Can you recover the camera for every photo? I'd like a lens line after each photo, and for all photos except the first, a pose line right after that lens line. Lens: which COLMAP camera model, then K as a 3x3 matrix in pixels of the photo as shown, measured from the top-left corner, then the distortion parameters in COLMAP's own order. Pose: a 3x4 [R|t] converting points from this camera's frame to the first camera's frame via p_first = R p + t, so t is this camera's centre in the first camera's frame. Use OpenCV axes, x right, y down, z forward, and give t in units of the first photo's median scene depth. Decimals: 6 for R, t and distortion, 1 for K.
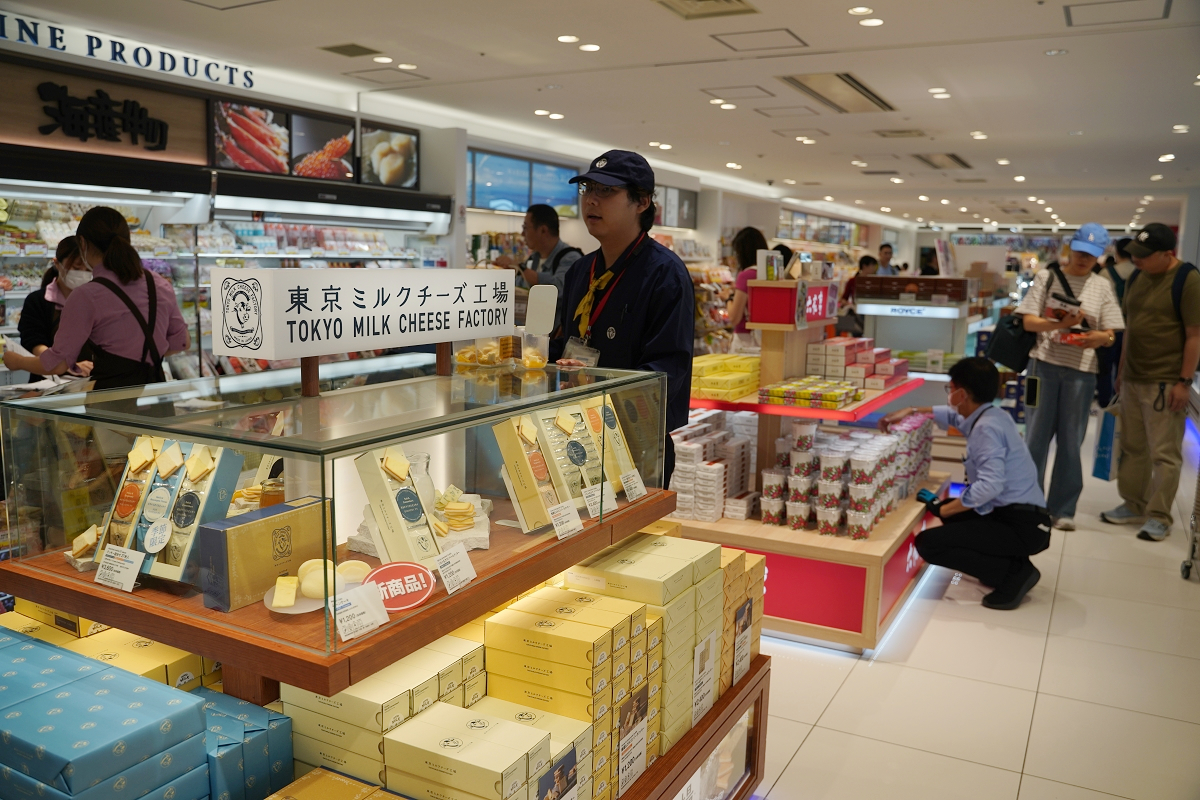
lens RADIAL K [[978.5, 0, 599.0], [0, 978.5, 398.3], [0, 0, 1]] dist [-0.086866, 0.039749]
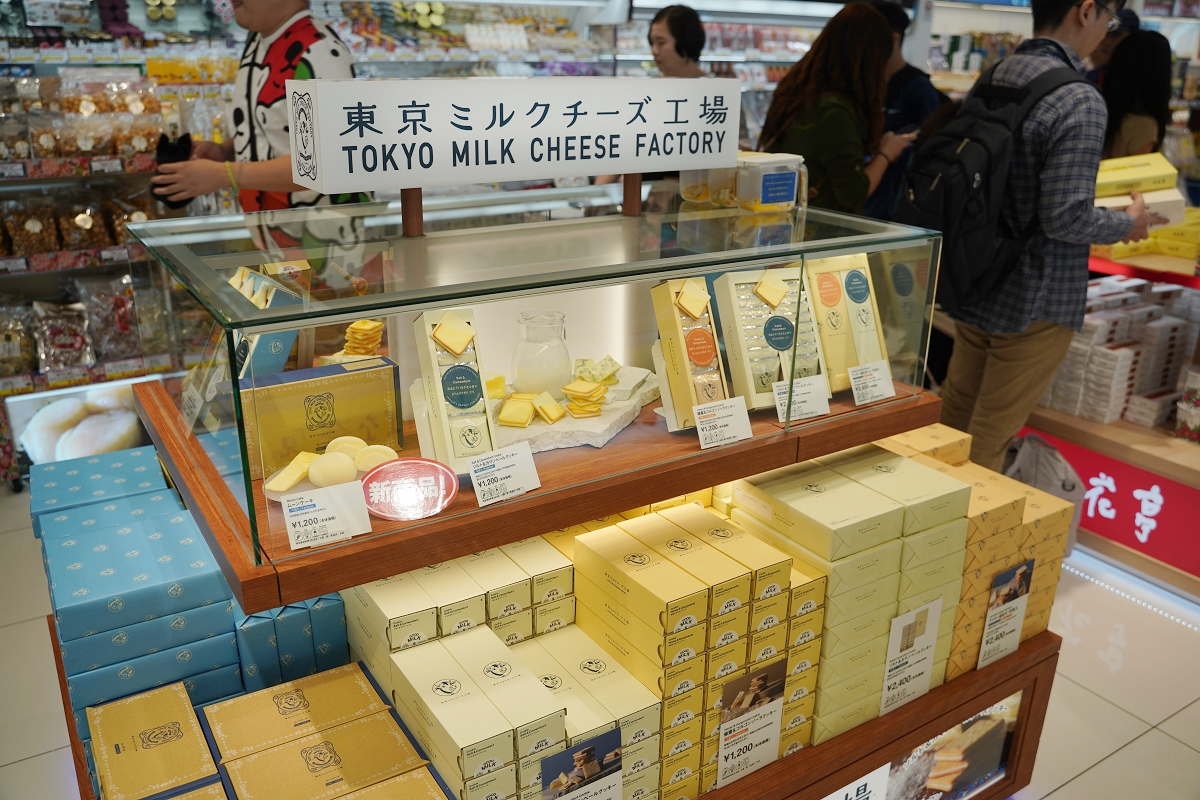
lens RADIAL K [[978.5, 0, 601.6], [0, 978.5, 402.3], [0, 0, 1]] dist [-0.086866, 0.039749]
pose [[0.867839, 0.156864, -0.471433, 0.229230], [-0.061600, 0.975502, 0.211190, -0.043553], [0.493012, -0.154239, 0.856241, 0.297881]]
